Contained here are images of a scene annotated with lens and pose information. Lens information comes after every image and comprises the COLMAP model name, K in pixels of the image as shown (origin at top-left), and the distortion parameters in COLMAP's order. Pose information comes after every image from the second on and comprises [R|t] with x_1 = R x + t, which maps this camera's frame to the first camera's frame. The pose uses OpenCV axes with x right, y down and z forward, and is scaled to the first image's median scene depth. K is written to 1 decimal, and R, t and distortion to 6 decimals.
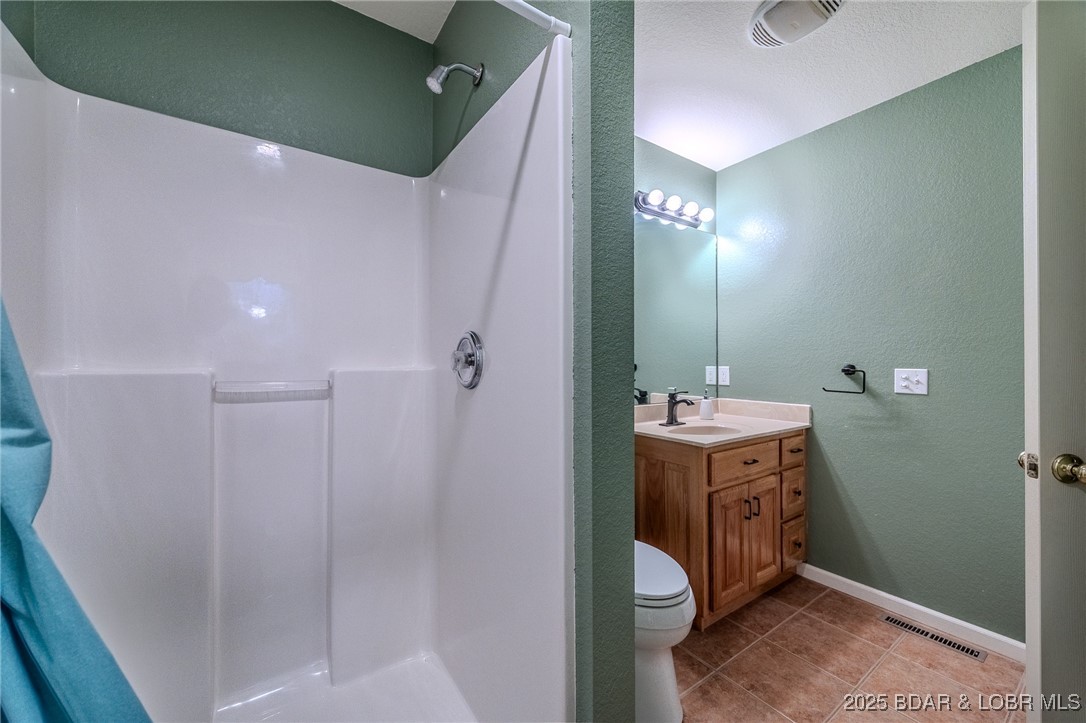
lens RADIAL K [[416.1, 0, 544.5], [0, 416.1, 362.1], [0, 0, 1]] dist [-0.002067, -0.000090]
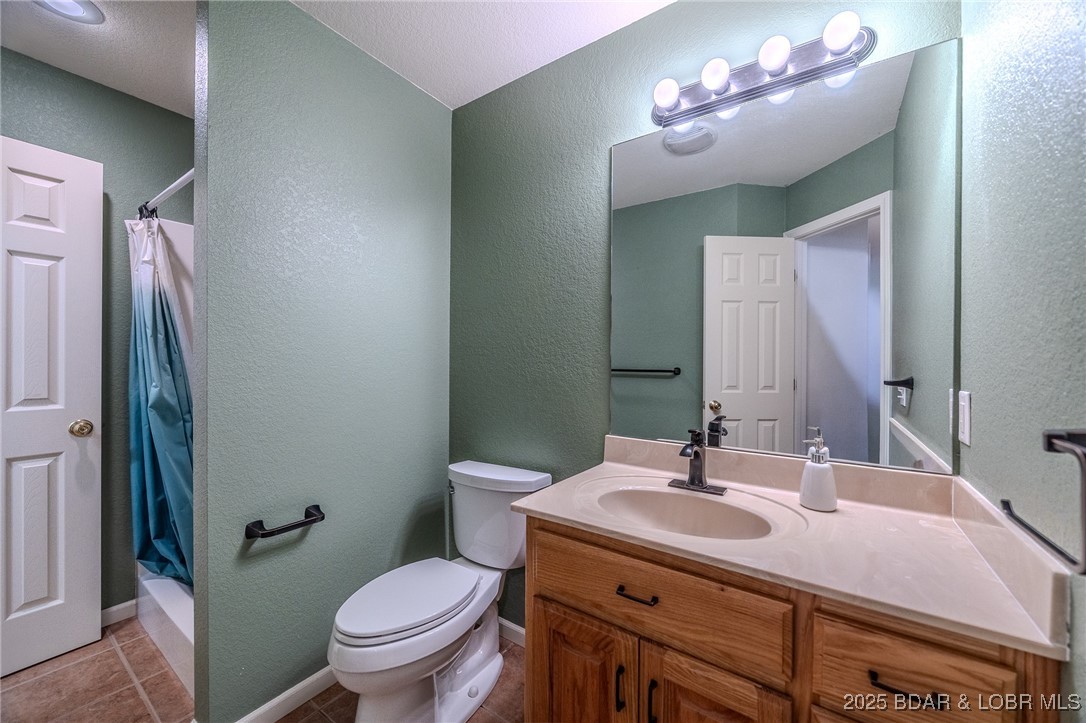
lens RADIAL K [[413.0, 0, 544.8], [0, 413.0, 361.1], [0, 0, 1]] dist [-0.001798, -0.000231]
pose [[0.358664, 0.007056, -0.933440, 0.868750], [-0.007911, 0.999958, 0.004519, -0.016299], [0.933433, 0.005764, 0.358705, 0.732462]]
